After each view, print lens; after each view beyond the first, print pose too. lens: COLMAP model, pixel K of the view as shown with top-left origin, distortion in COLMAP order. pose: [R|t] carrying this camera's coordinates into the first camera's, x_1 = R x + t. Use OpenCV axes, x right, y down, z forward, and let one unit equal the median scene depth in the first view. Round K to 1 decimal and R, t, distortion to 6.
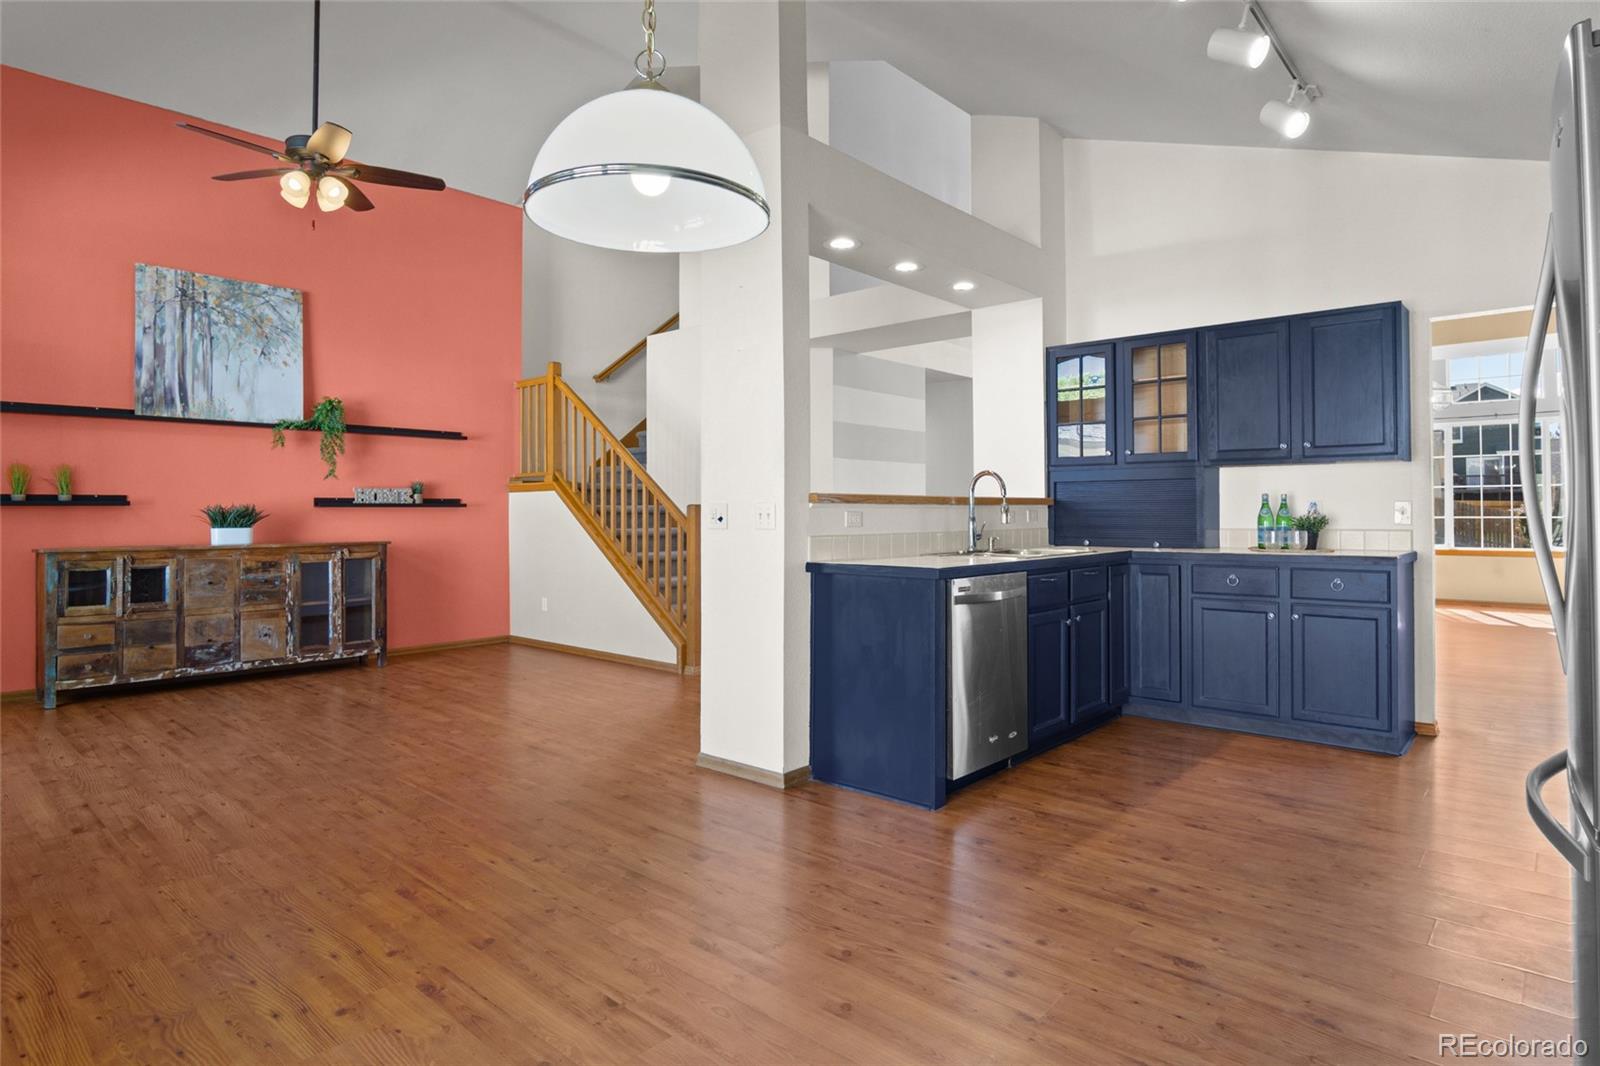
lens RADIAL K [[879.0, 0, 791.5], [0, 879.0, 500.7], [0, 0, 1]] dist [-0.028746, 0.001826]
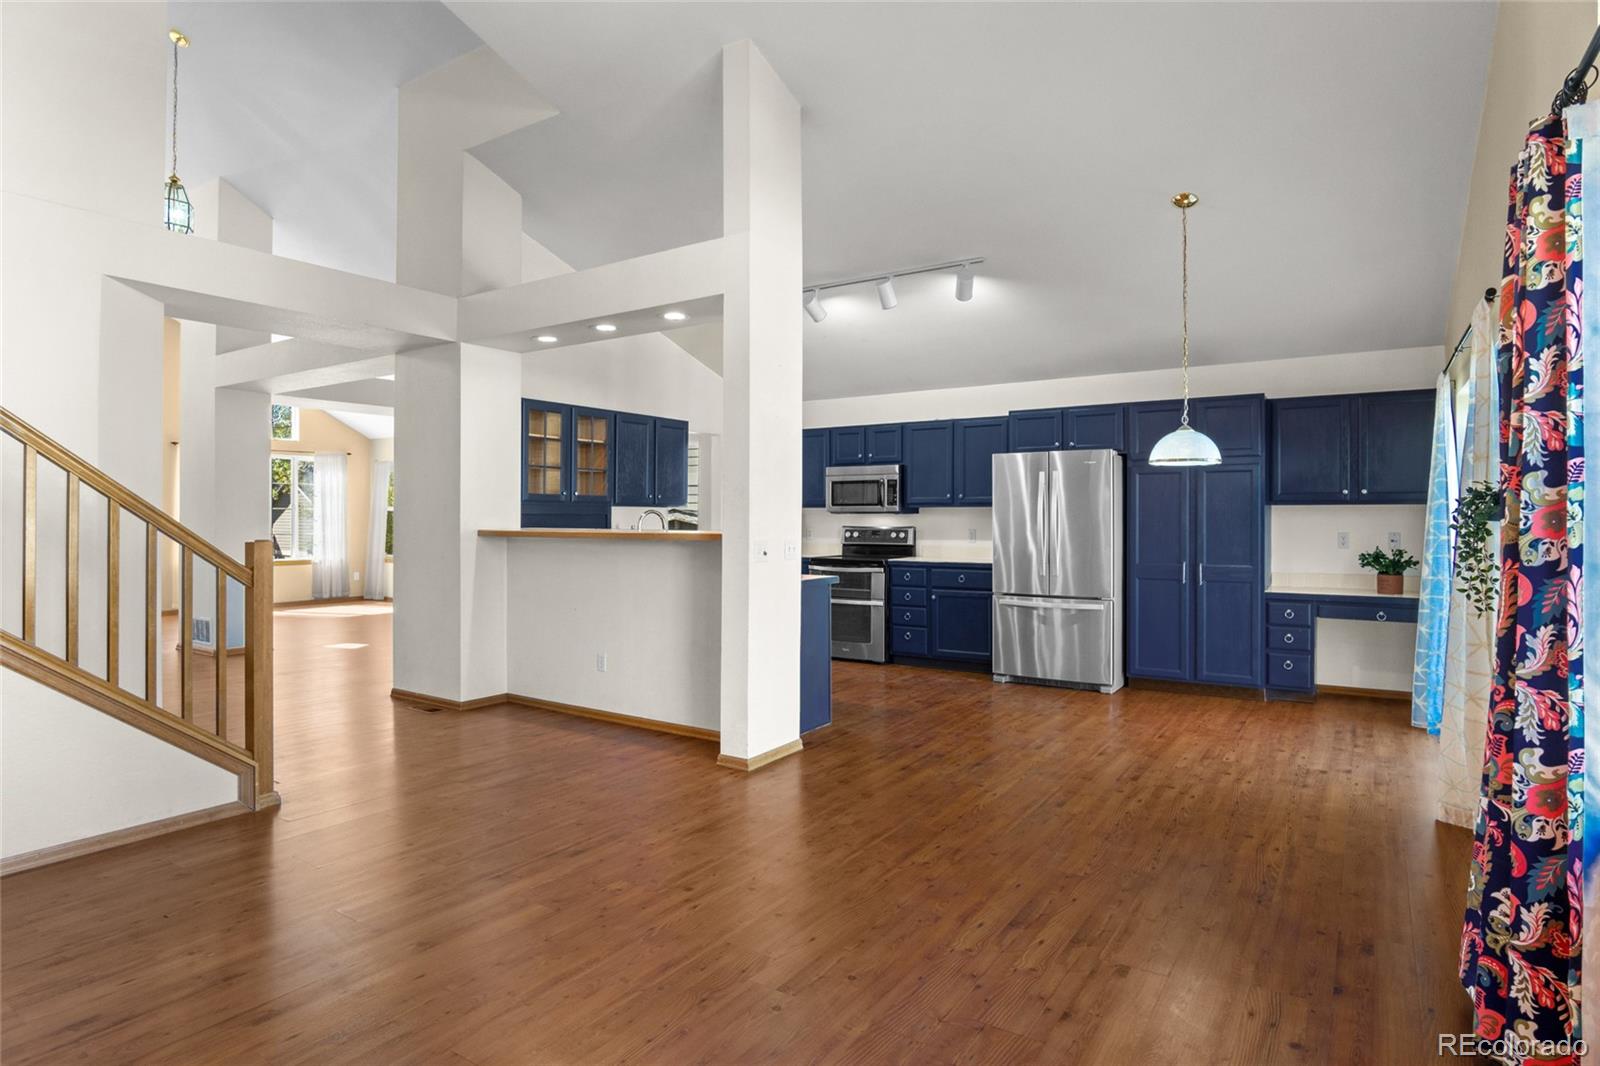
lens RADIAL K [[861.8, 0, 798.6], [0, 861.8, 517.0], [0, 0, 1]] dist [-0.028039, 0.000838]
pose [[-0.149251, 0.002530, 0.988796, -0.878279], [-0.013113, 0.999904, -0.004538, -0.017004], [-0.988712, -0.013644, -0.149203, 0.796254]]
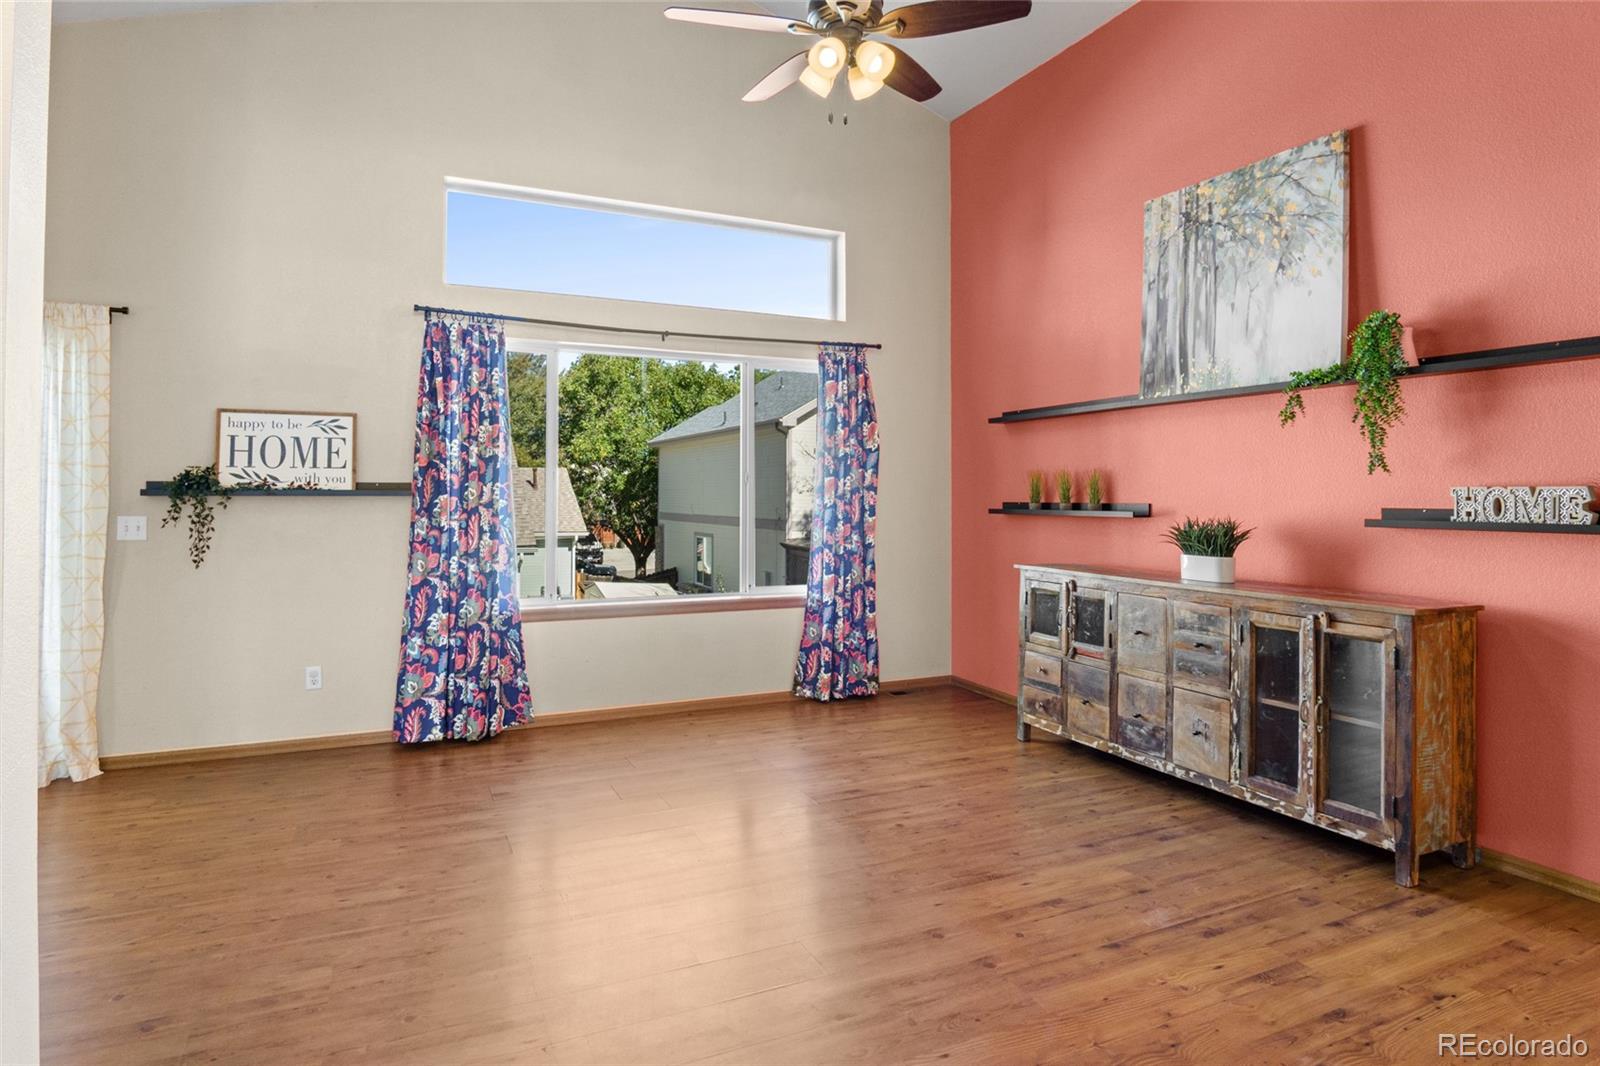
lens RADIAL K [[880.8, 0, 788.3], [0, 880.8, 476.7], [0, 0, 1]] dist [-0.022640, 0.000606]
pose [[-0.389566, -0.016356, -0.920853, 0.085276], [0.009576, 0.999716, -0.021808, -0.017122], [0.920949, -0.017314, -0.389298, 1.041718]]
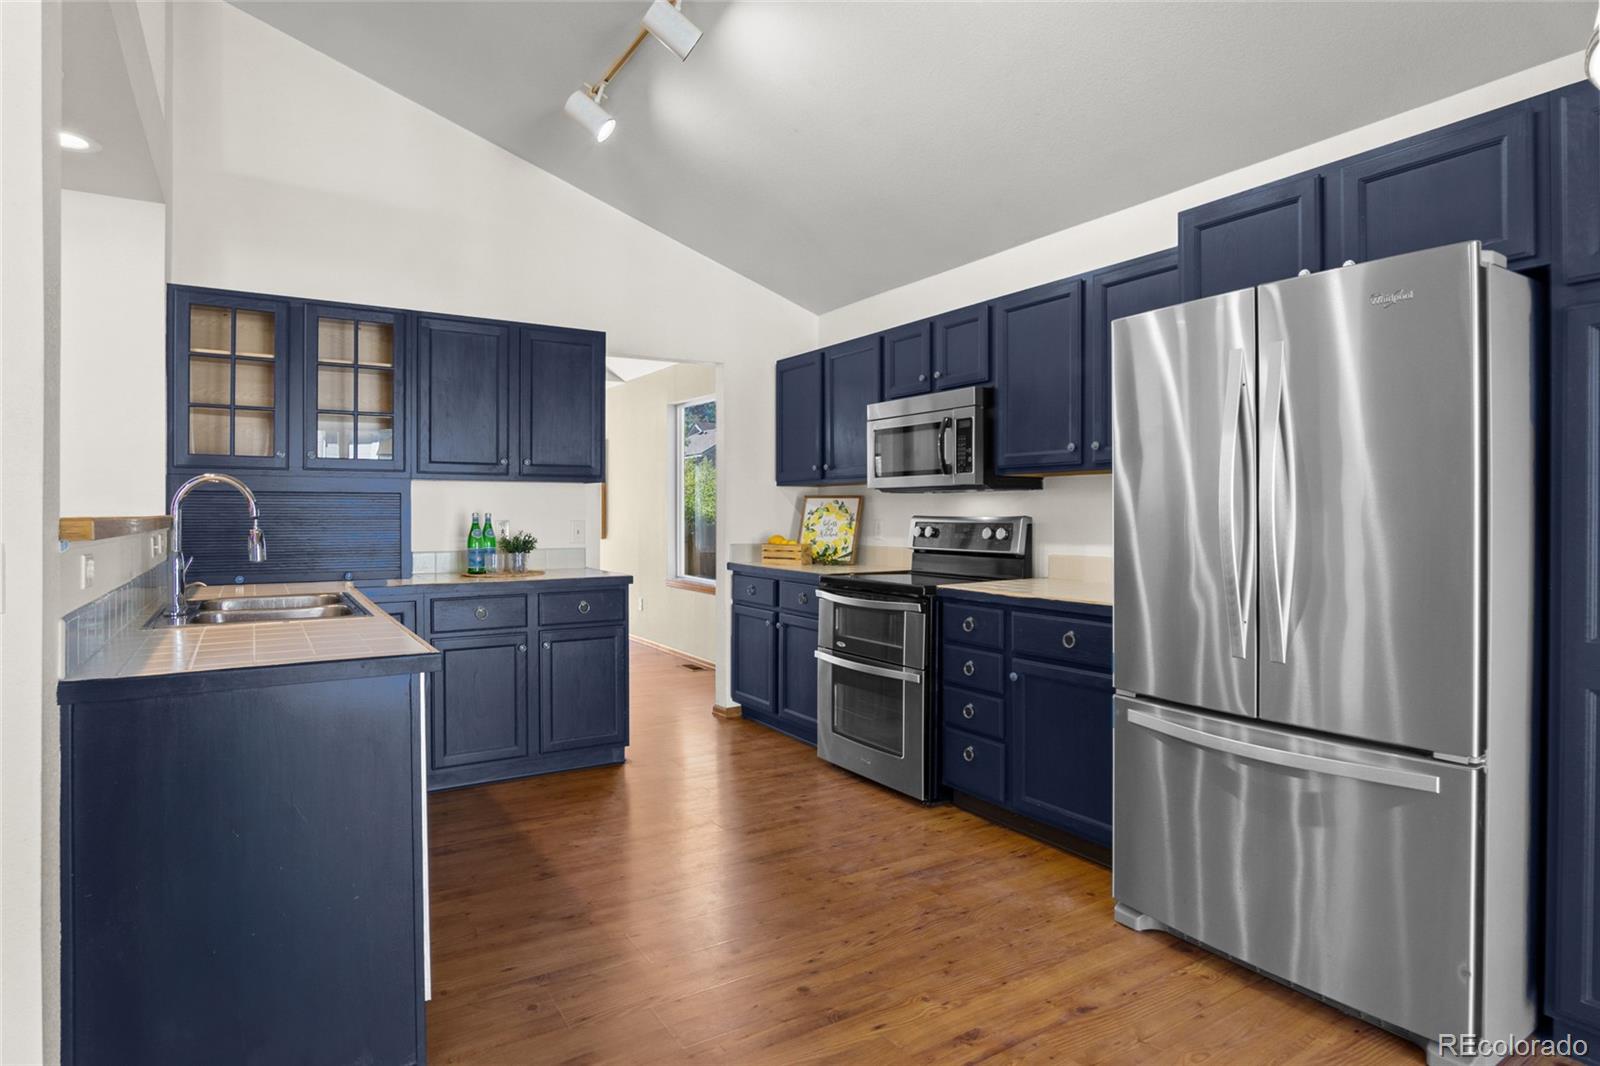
lens RADIAL K [[861.8, 0, 798.6], [0, 861.8, 517.0], [0, 0, 1]] dist [-0.028039, 0.000838]
pose [[0.268997, -0.000566, 0.963141, -0.187521], [-0.012807, 0.999909, 0.004165, -0.009835], [-0.963056, -0.013455, 0.268965, 0.373196]]
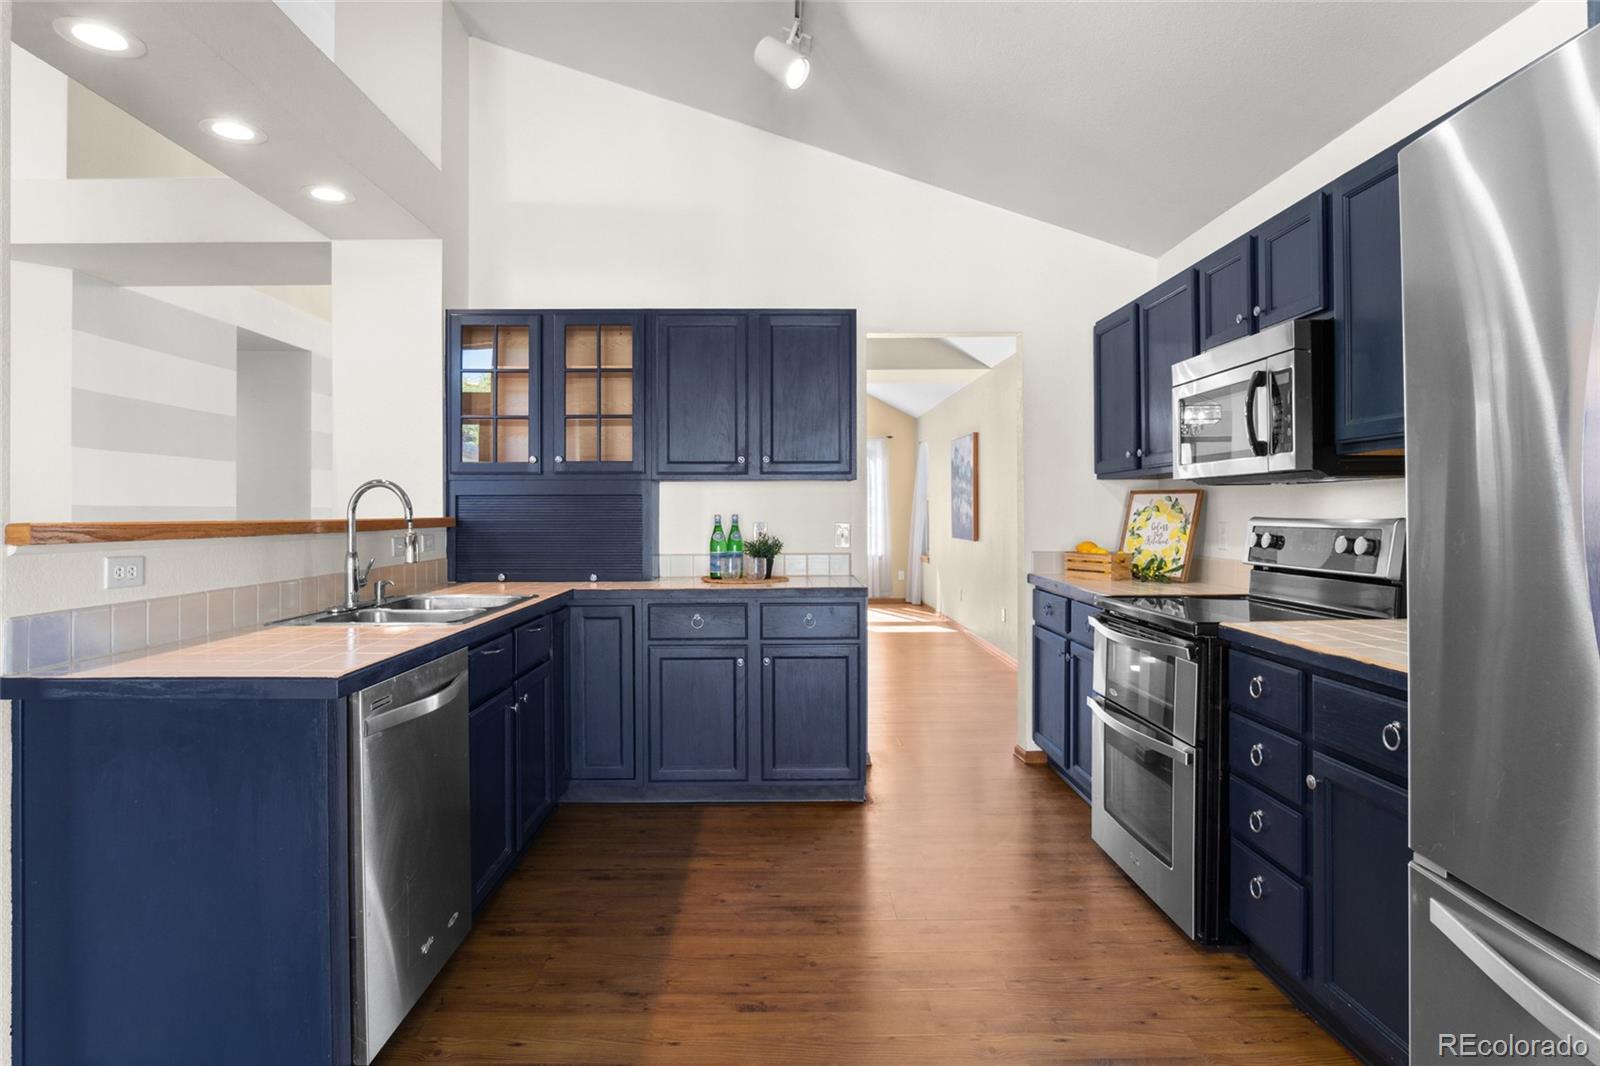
lens RADIAL K [[870.8, 0, 793.2], [0, 870.8, 510.1], [0, 0, 1]] dist [-0.029926, 0.000596]
pose [[0.730584, 0.003471, 0.682814, 0.011728], [-0.007769, 0.999965, 0.003229, -0.013213], [-0.682778, -0.007664, 0.730585, 0.275749]]
